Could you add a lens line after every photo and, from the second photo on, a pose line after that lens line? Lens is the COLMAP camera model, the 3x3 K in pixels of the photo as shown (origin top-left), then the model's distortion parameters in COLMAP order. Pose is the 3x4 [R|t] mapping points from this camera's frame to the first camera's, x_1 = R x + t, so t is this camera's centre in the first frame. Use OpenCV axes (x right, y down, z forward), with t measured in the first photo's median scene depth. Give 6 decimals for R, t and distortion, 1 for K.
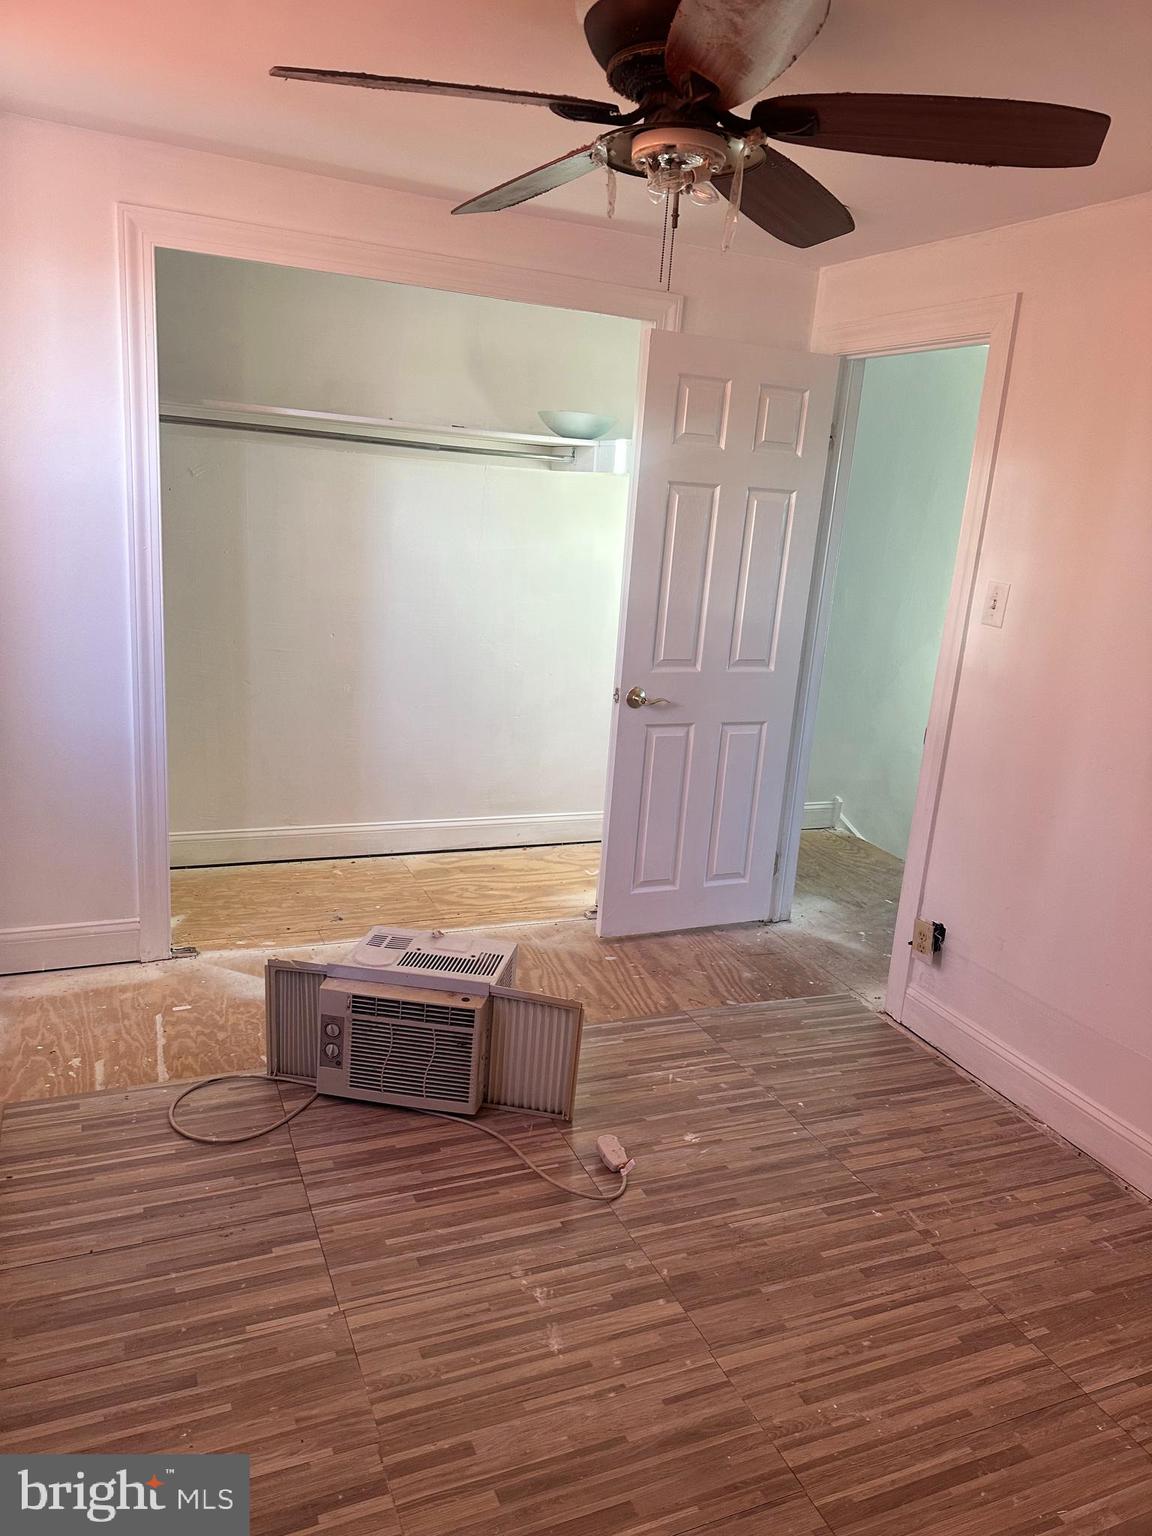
lens RADIAL K [[1089.3, 0, 582.4], [0, 1089.3, 771.3], [0, 0, 1]] dist [0.062732, -0.080698]
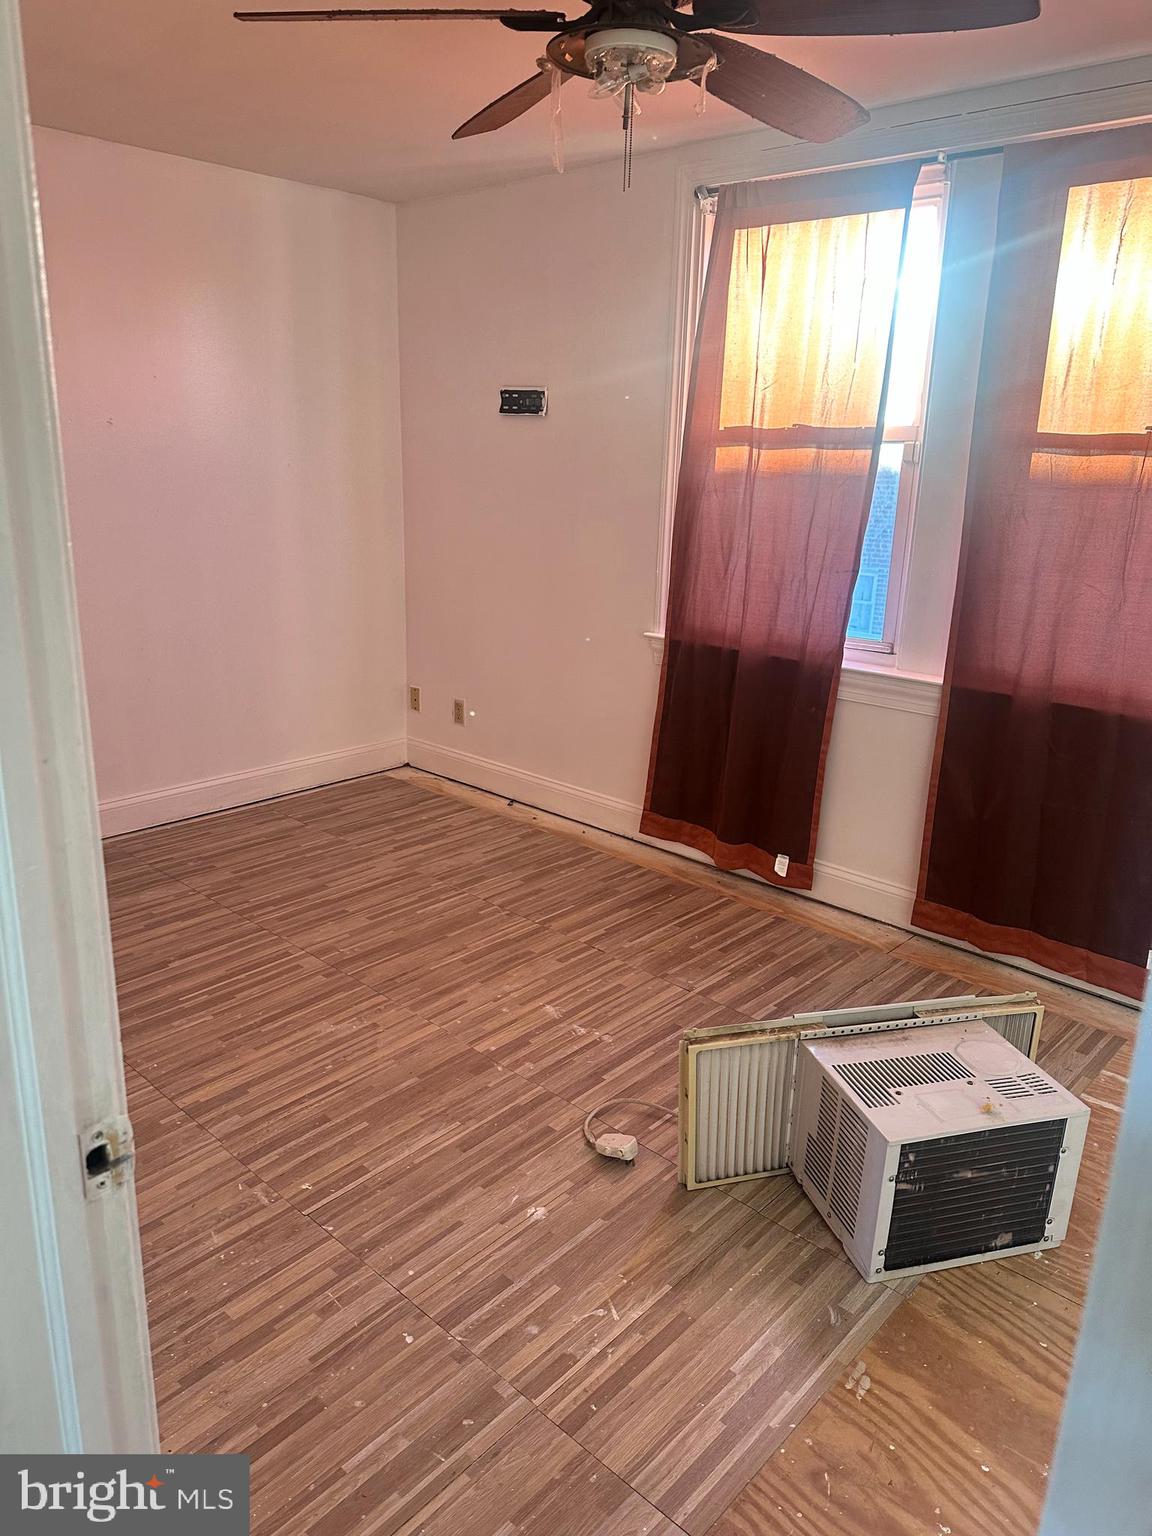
lens RADIAL K [[1089.3, 0, 580.8], [0, 1089.3, 764.8], [0, 0, 1]] dist [0.062732, -0.080698]
pose [[-0.906175, 0.012331, -0.422723, 0.408774], [-0.202835, 0.864427, 0.460026, -0.319970], [0.371086, 0.502607, -0.780821, 1.496067]]
